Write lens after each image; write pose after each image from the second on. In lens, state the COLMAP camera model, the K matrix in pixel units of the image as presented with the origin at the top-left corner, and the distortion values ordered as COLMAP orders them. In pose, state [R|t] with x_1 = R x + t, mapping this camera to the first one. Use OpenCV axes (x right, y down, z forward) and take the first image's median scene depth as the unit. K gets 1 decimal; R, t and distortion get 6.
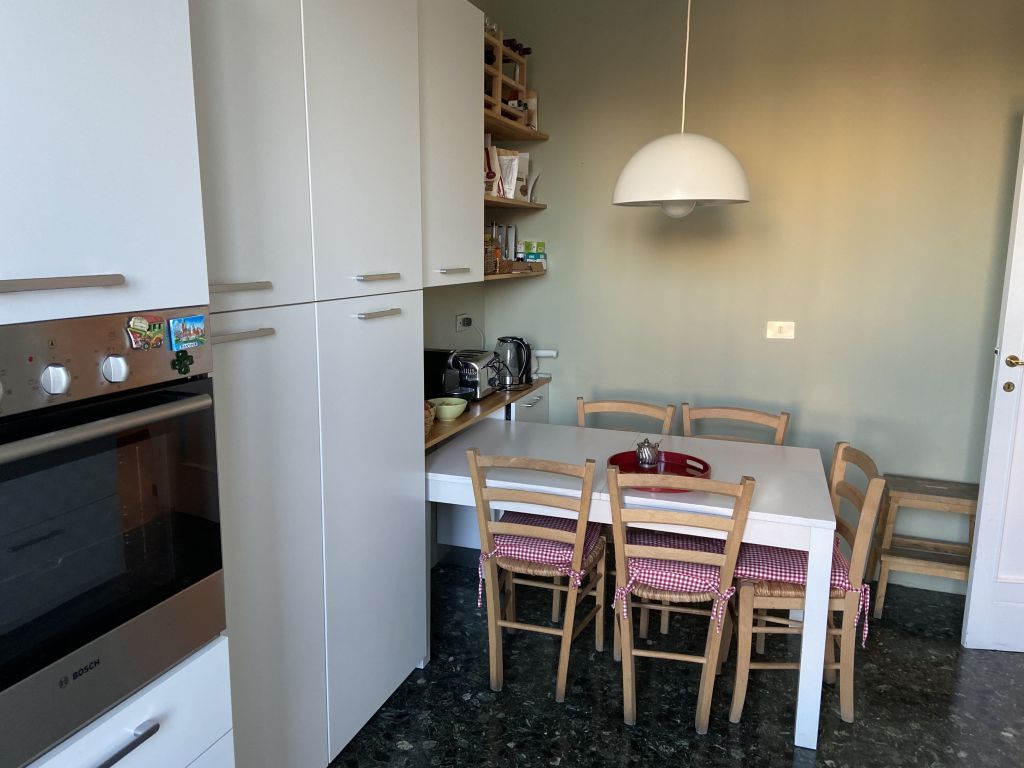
lens RADIAL K [[770.8, 0, 512.3], [0, 770.8, 384.3], [0, 0, 1]] dist [0.060396, -0.066024]
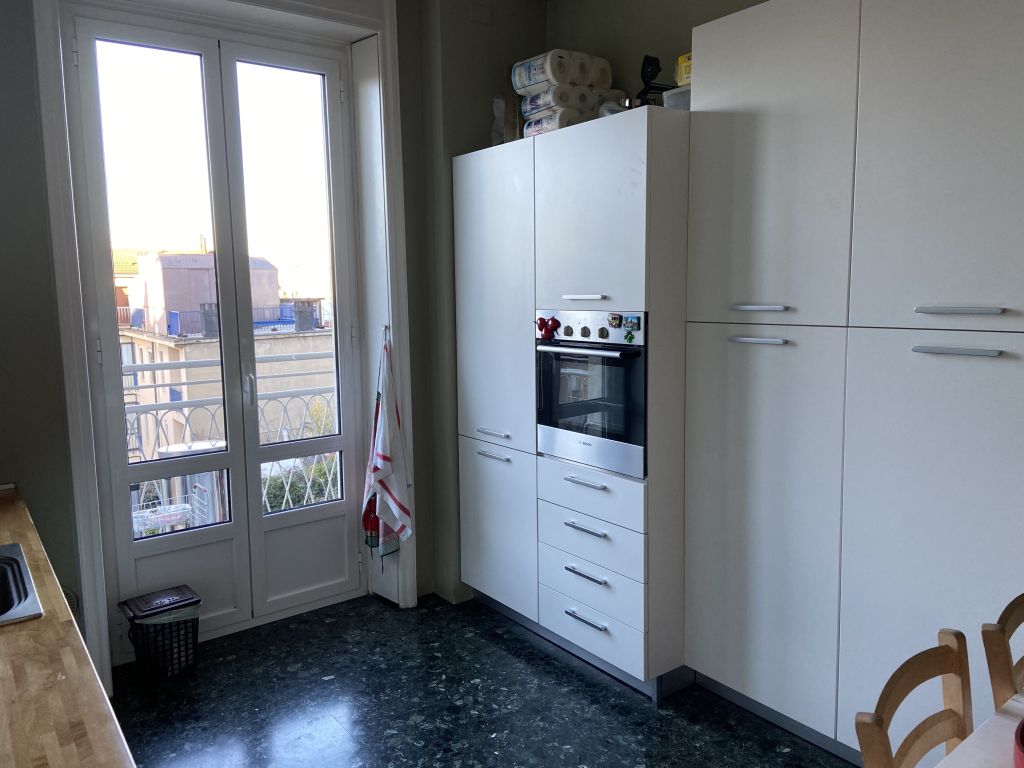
lens RADIAL K [[770.8, 0, 512.4], [0, 770.8, 382.7], [0, 0, 1]] dist [0.060396, -0.066024]
pose [[-0.559754, 0.105983, -0.821853, 1.261412], [-0.134196, 0.967102, 0.216114, -0.270509], [0.817720, 0.231260, -0.527117, 1.593683]]
